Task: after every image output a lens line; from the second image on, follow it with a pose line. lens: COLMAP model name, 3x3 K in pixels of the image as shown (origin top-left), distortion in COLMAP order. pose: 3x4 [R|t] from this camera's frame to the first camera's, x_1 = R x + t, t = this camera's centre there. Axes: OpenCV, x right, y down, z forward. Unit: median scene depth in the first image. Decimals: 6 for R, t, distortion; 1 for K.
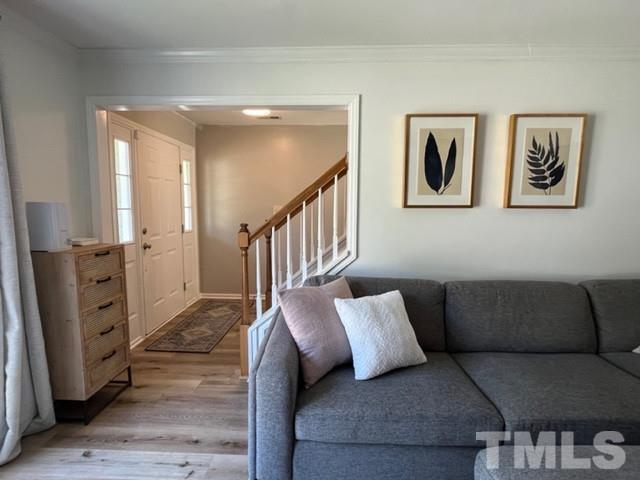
lens RADIAL K [[320.1, 0, 319.8], [0, 320.1, 234.3], [0, 0, 1]] dist [0.001551, 0.000176]
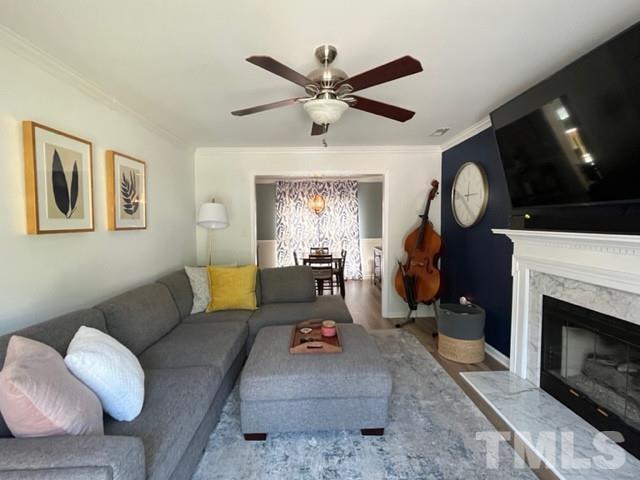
lens RADIAL K [[315.5, 0, 314.4], [0, 315.5, 239.1], [0, 0, 1]] dist [-0.018763, 0.000406]
pose [[-0.040332, -0.058432, 0.997476, -0.570493], [0.117345, 0.991103, 0.062803, -0.038685], [-0.992272, 0.119582, -0.033117, 0.338169]]
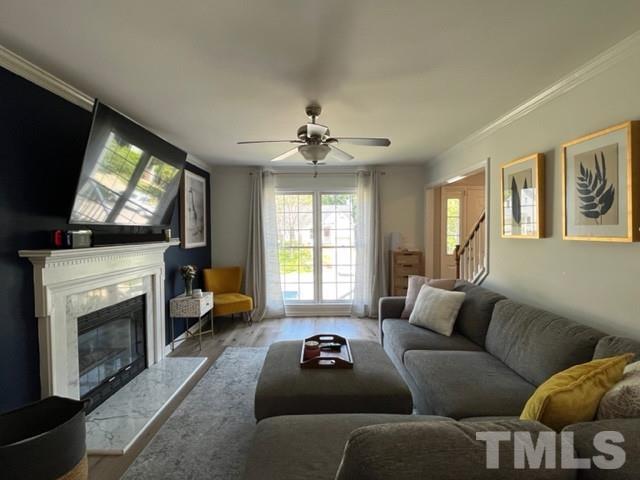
lens RADIAL K [[315.5, 0, 314.4], [0, 315.5, 239.1], [0, 0, 1]] dist [-0.018763, 0.000406]
pose [[0.030140, 0.021710, -0.999310, 1.525646], [-0.096422, 0.995165, 0.018712, -0.028203], [0.994884, 0.095791, 0.032087, 0.228029]]
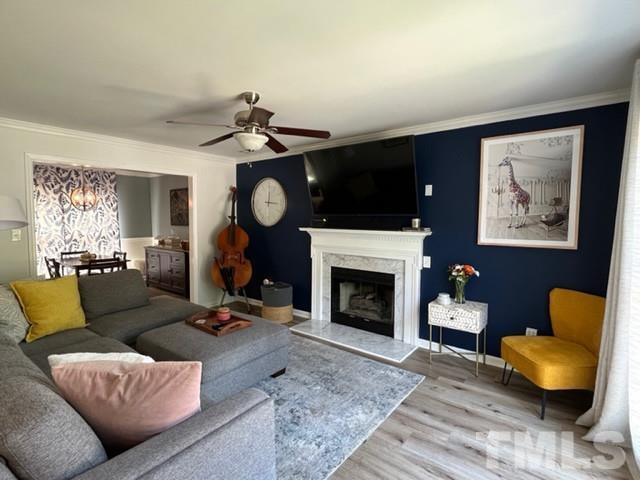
lens RADIAL K [[327.6, 0, 332.0], [0, 327.6, 238.3], [0, 0, 1]] dist [-0.019051, -0.000006]
pose [[-0.826186, -0.046461, 0.561478, -0.609013], [0.050325, 0.986524, 0.155683, -0.151835], [-0.561145, 0.156879, -0.812715, 1.092110]]
